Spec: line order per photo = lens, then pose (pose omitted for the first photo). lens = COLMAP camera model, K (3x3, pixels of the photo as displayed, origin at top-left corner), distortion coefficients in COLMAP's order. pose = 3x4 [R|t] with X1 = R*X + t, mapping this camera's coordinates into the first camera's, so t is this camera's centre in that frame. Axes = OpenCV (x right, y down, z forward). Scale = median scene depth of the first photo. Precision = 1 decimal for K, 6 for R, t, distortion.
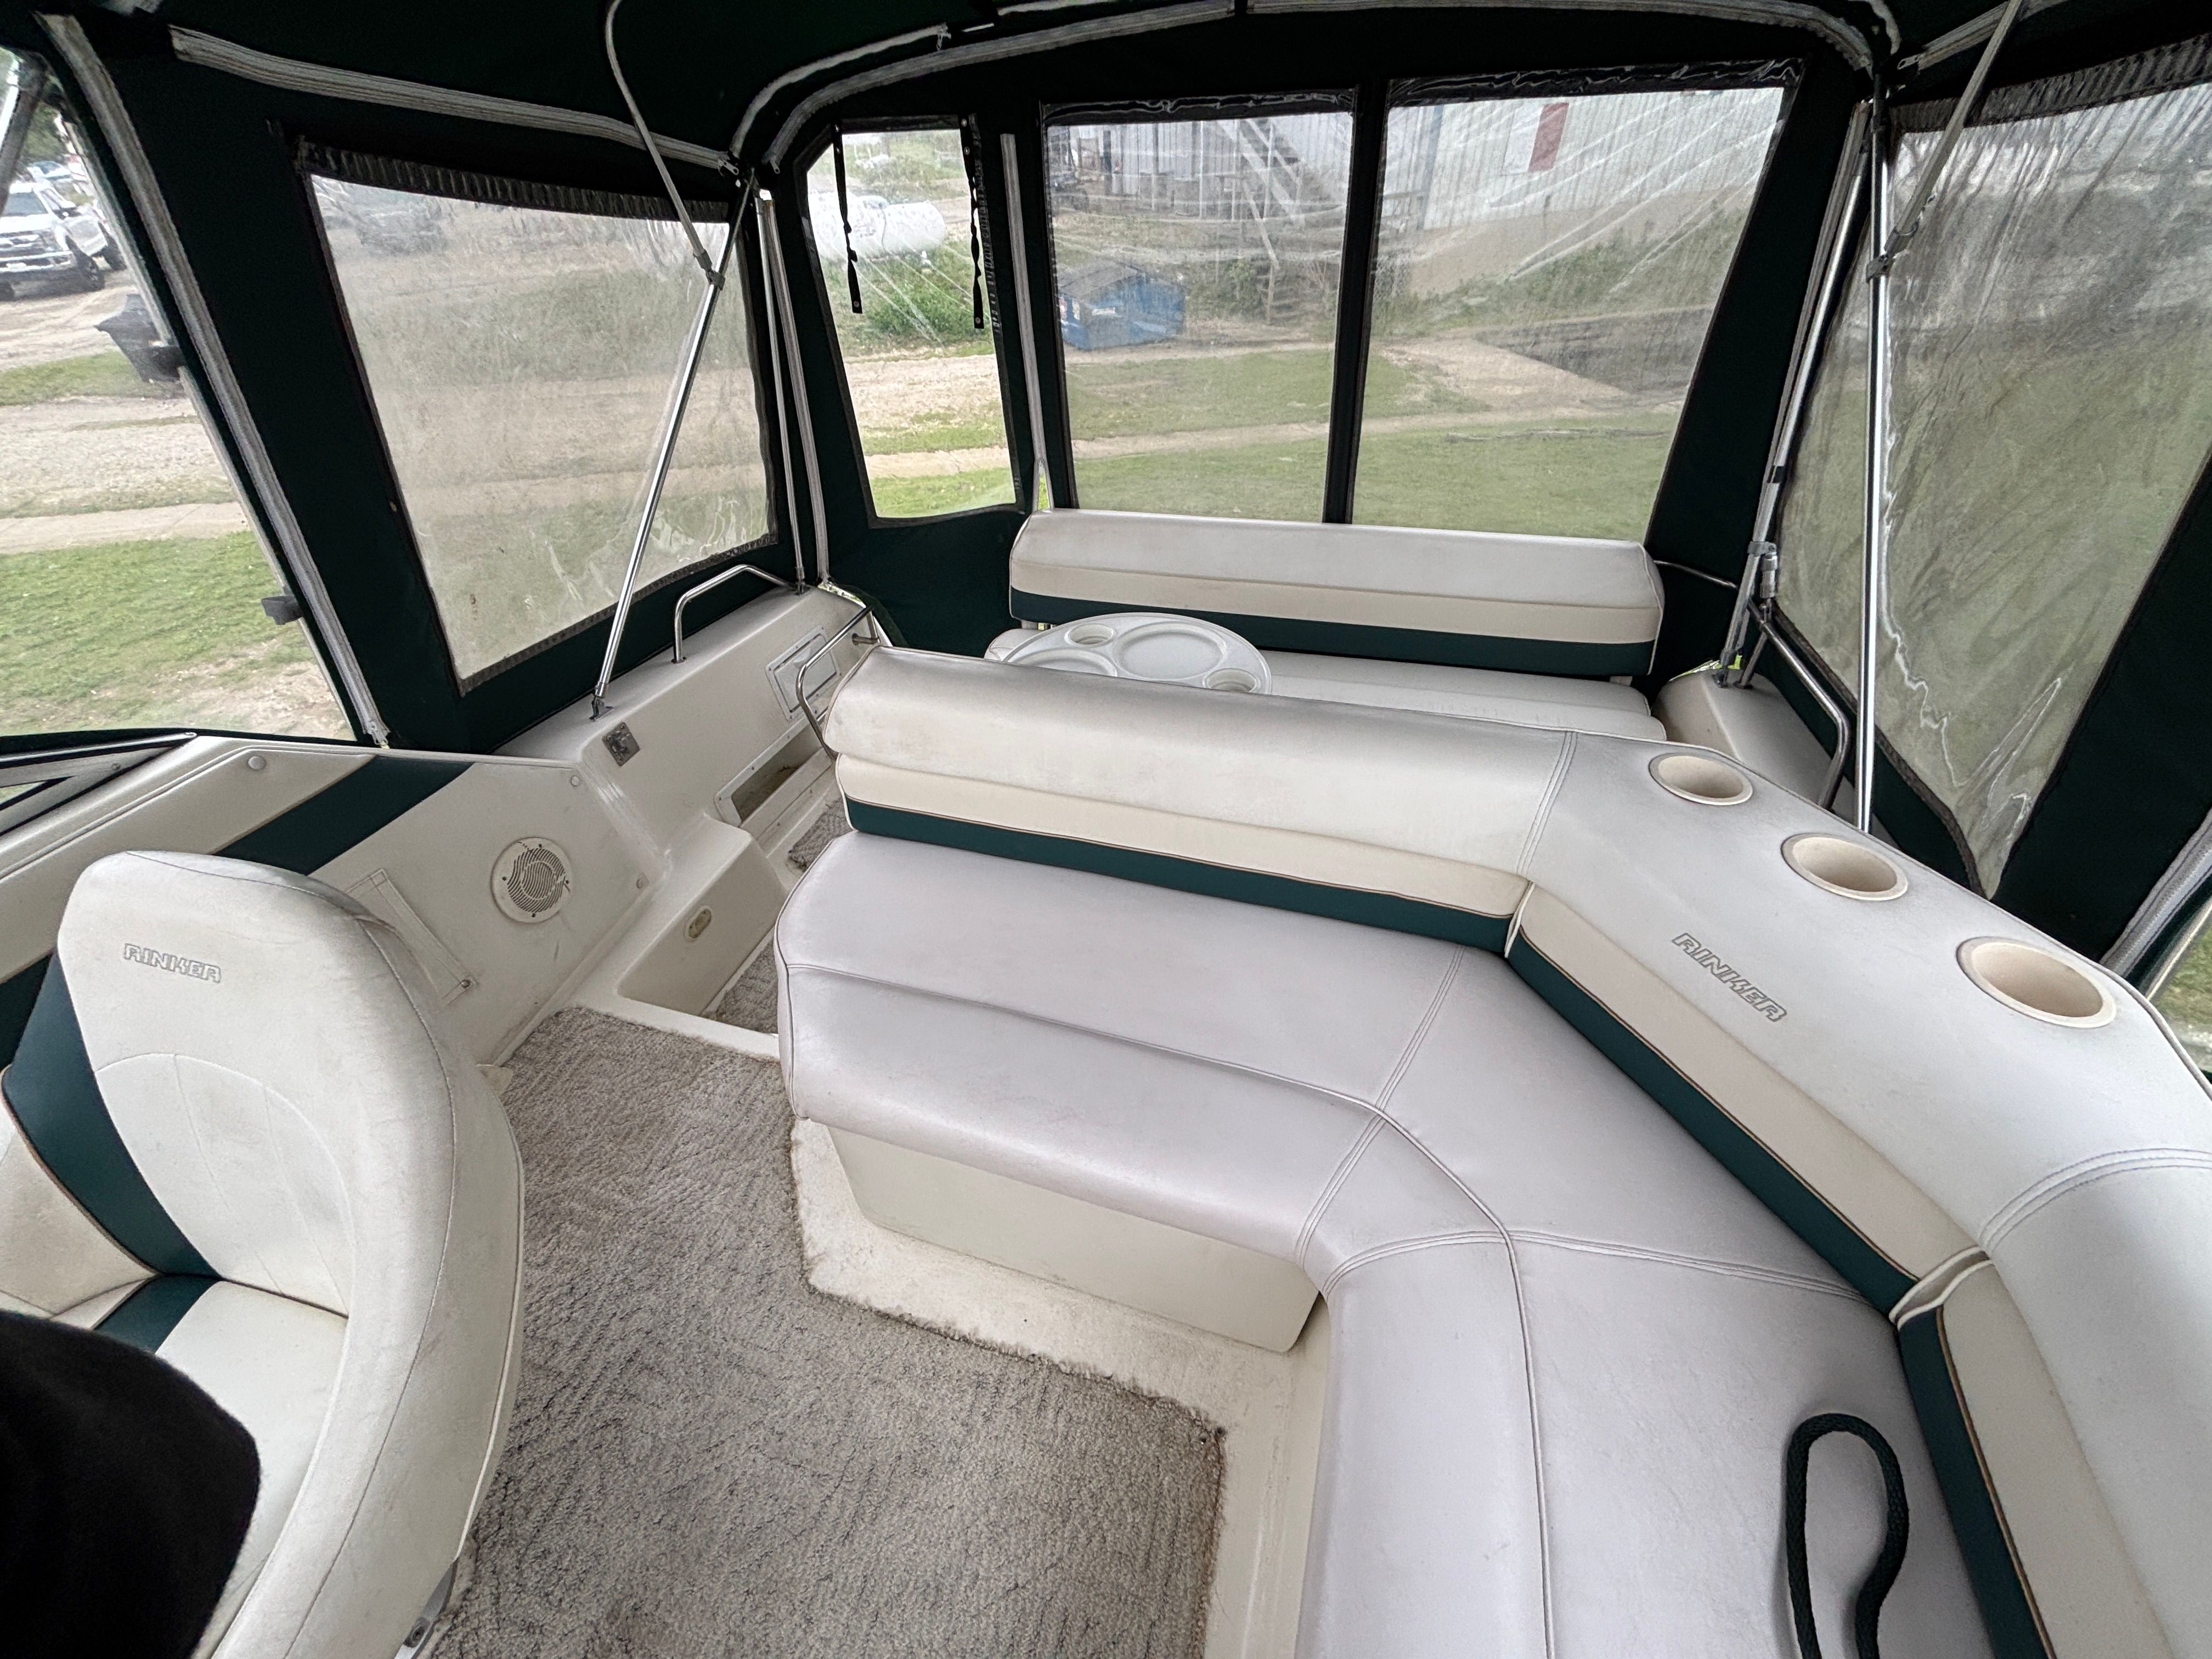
lens RADIAL K [[887.5, 0, 1086.5], [0, 887.5, 824.1], [0, 0, 1]] dist [0.000478, -0.000248]
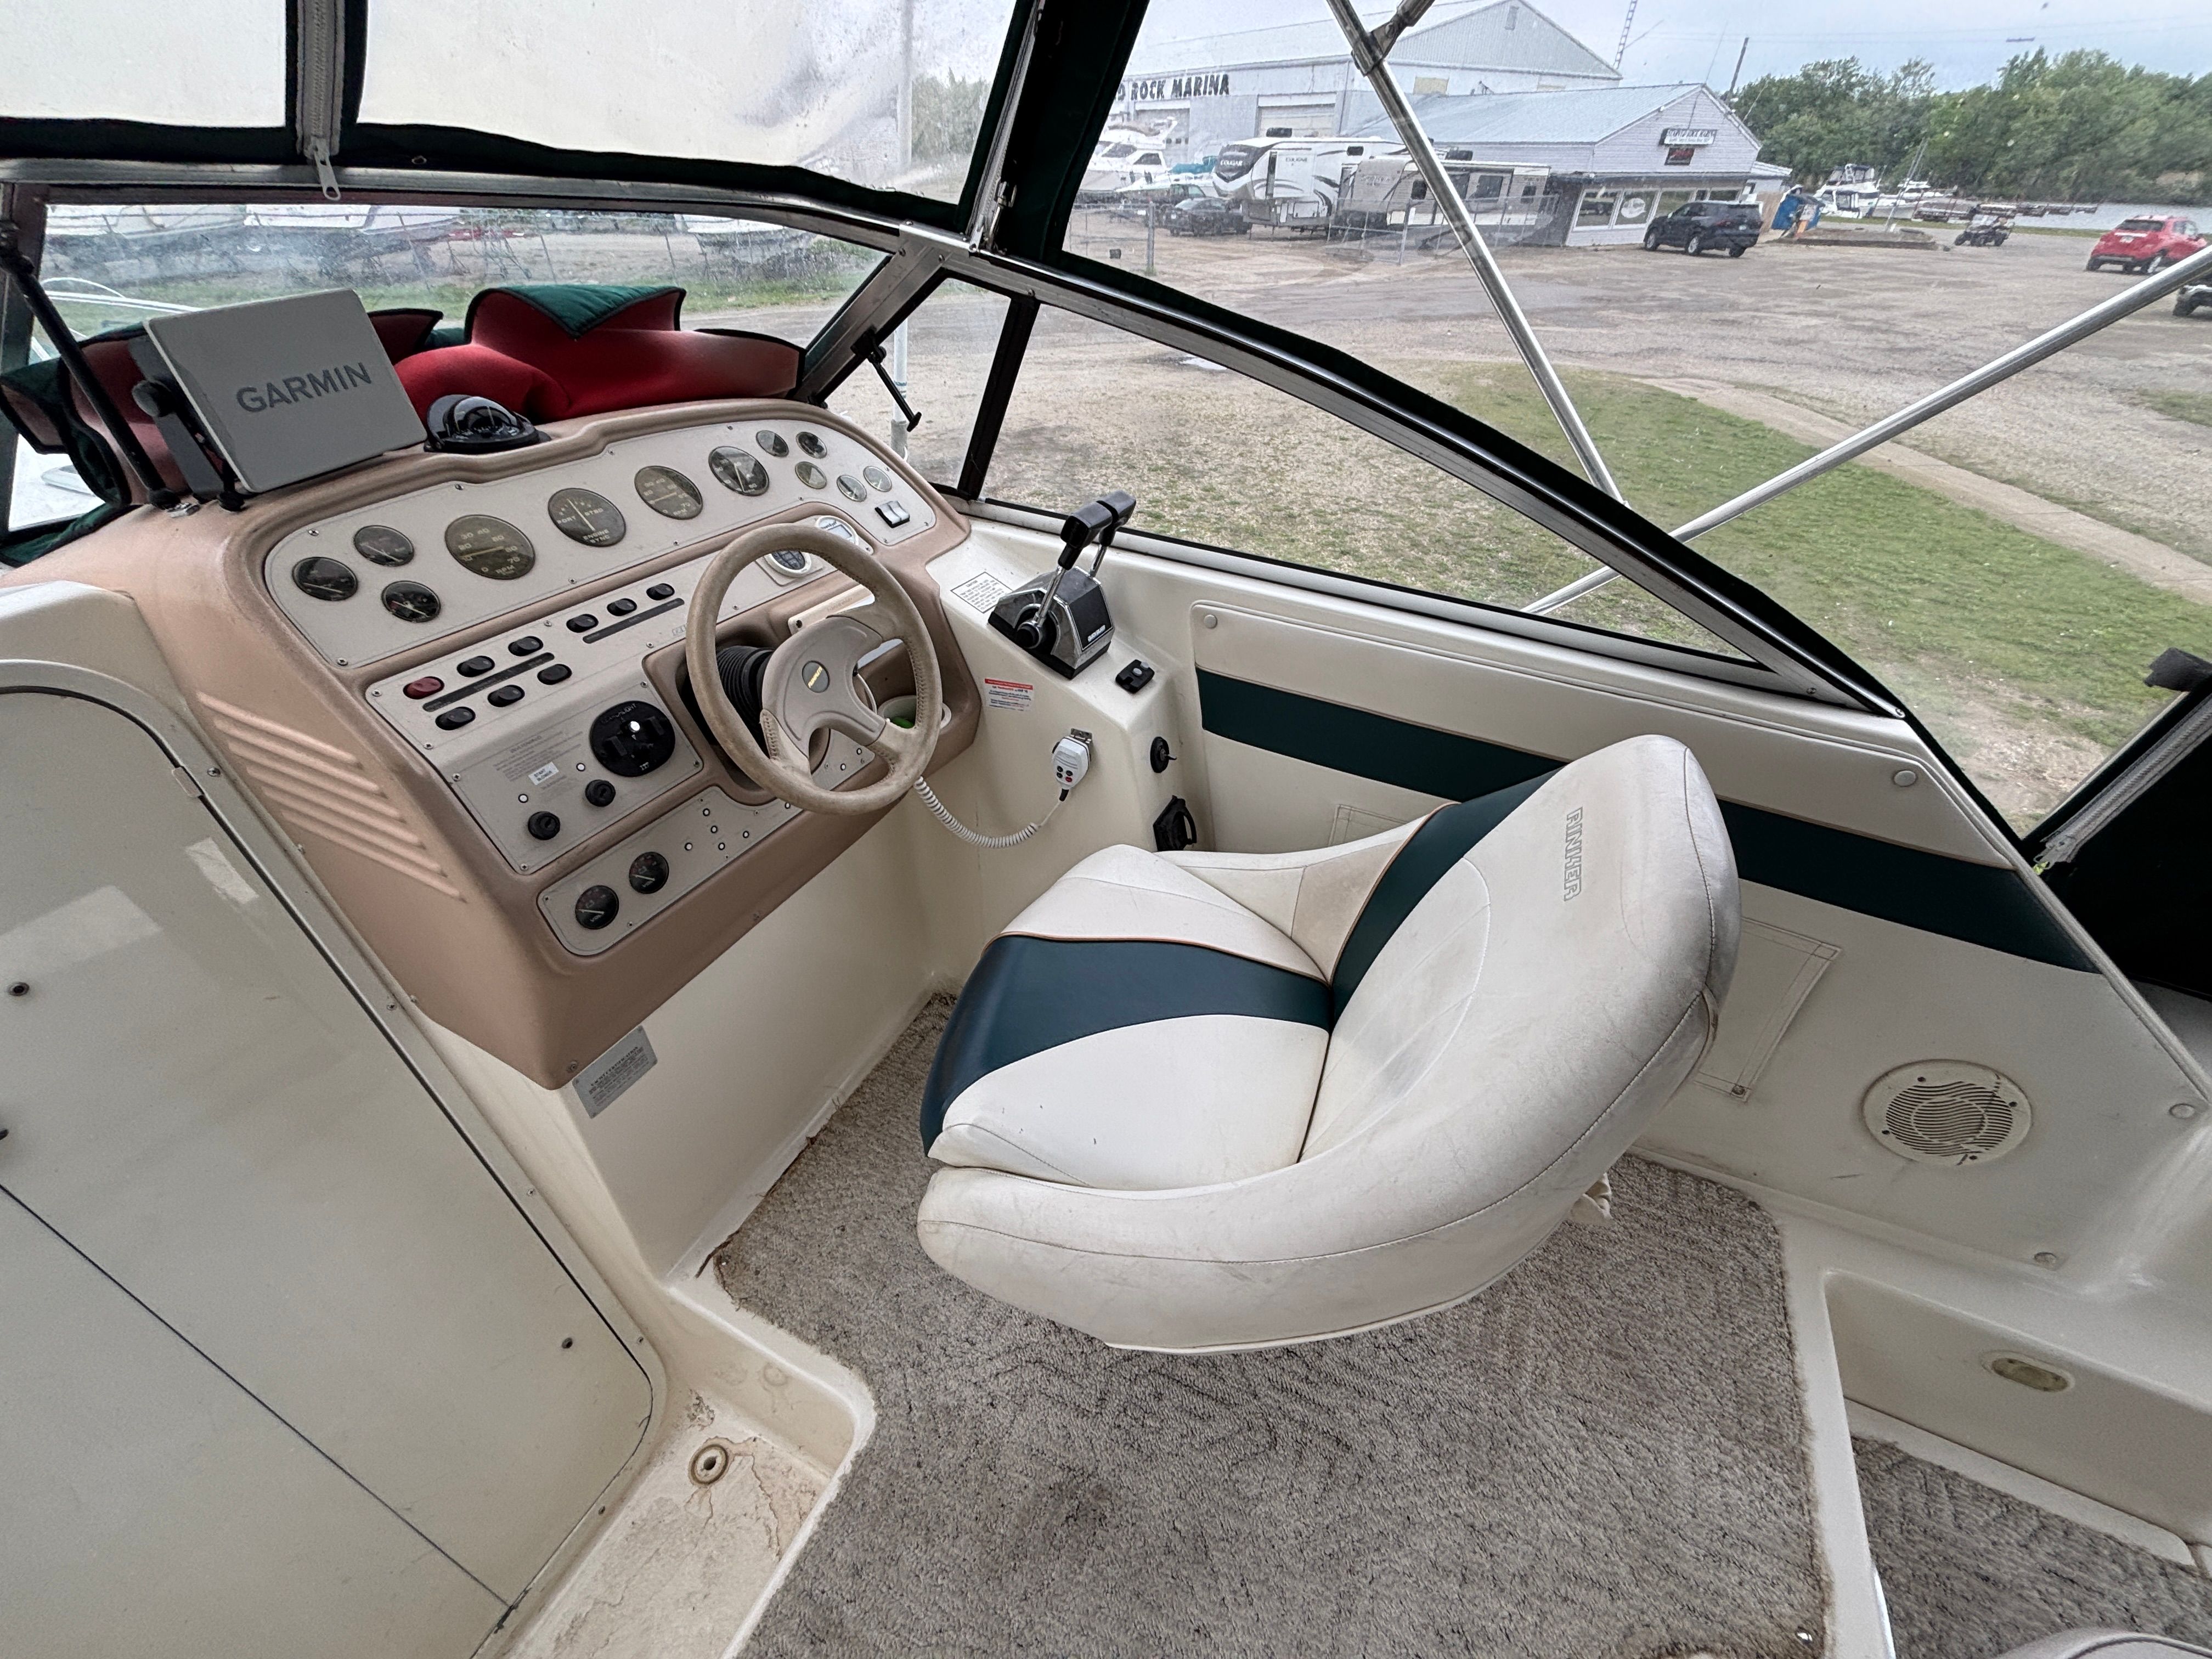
lens RADIAL K [[887.5, 0, 1086.5], [0, 887.5, 824.1], [0, 0, 1]] dist [0.000478, -0.000248]
pose [[-0.148588, 0.620623, -0.769902, -0.146863], [-0.630342, 0.540442, 0.557308, -0.021956], [0.761965, 0.568111, 0.310901, 0.169951]]
